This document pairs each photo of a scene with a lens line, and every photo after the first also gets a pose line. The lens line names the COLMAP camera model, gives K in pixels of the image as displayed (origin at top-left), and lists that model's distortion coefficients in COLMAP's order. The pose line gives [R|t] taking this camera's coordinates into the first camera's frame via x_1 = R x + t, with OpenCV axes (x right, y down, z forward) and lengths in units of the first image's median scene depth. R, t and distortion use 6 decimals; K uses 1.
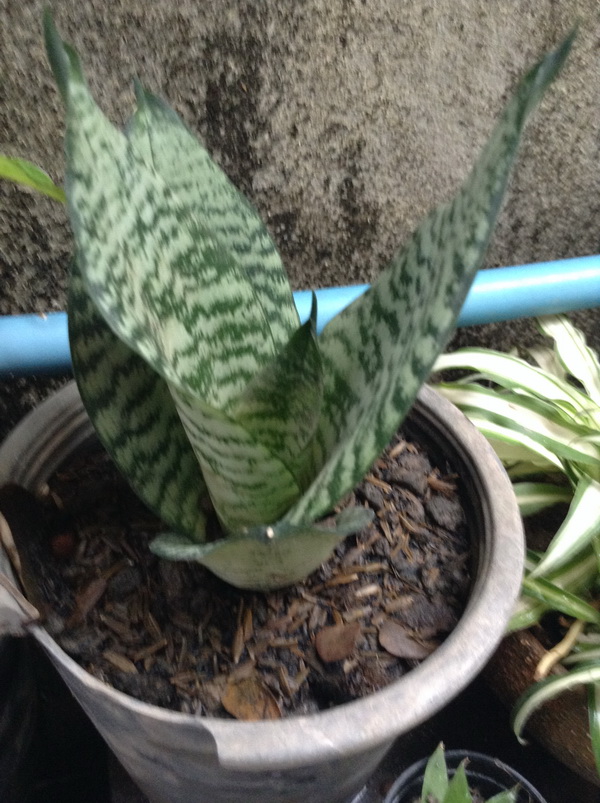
lens RADIAL K [[766.0, 0, 295.0], [0, 766.0, 404.3], [0, 0, 1]] dist [0.134018, -0.293817]
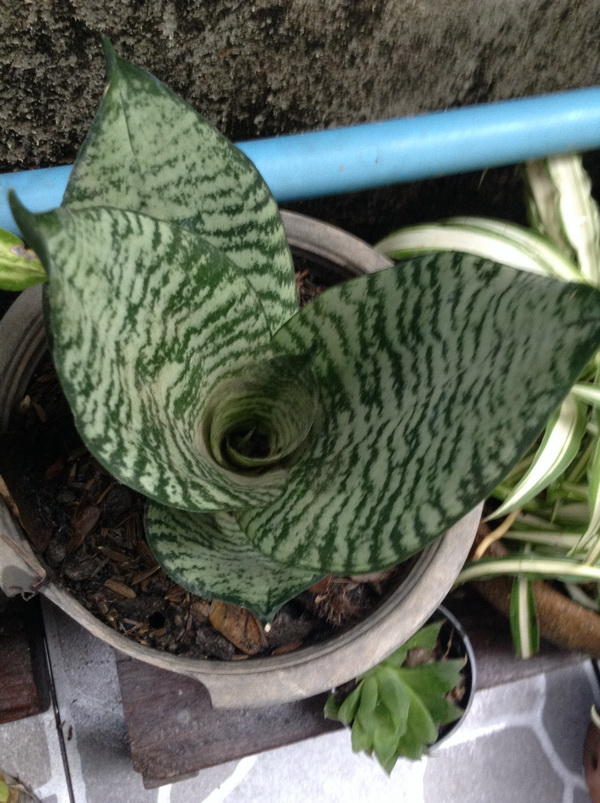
lens RADIAL K [[766.0, 0, 295.0], [0, 766.0, 404.3], [0, 0, 1]] dist [0.134018, -0.293817]
pose [[0.996779, 0.029844, 0.074441, -0.058427], [-0.063262, 0.863094, 0.501065, -0.460465], [-0.049296, -0.504161, 0.862202, 0.135026]]
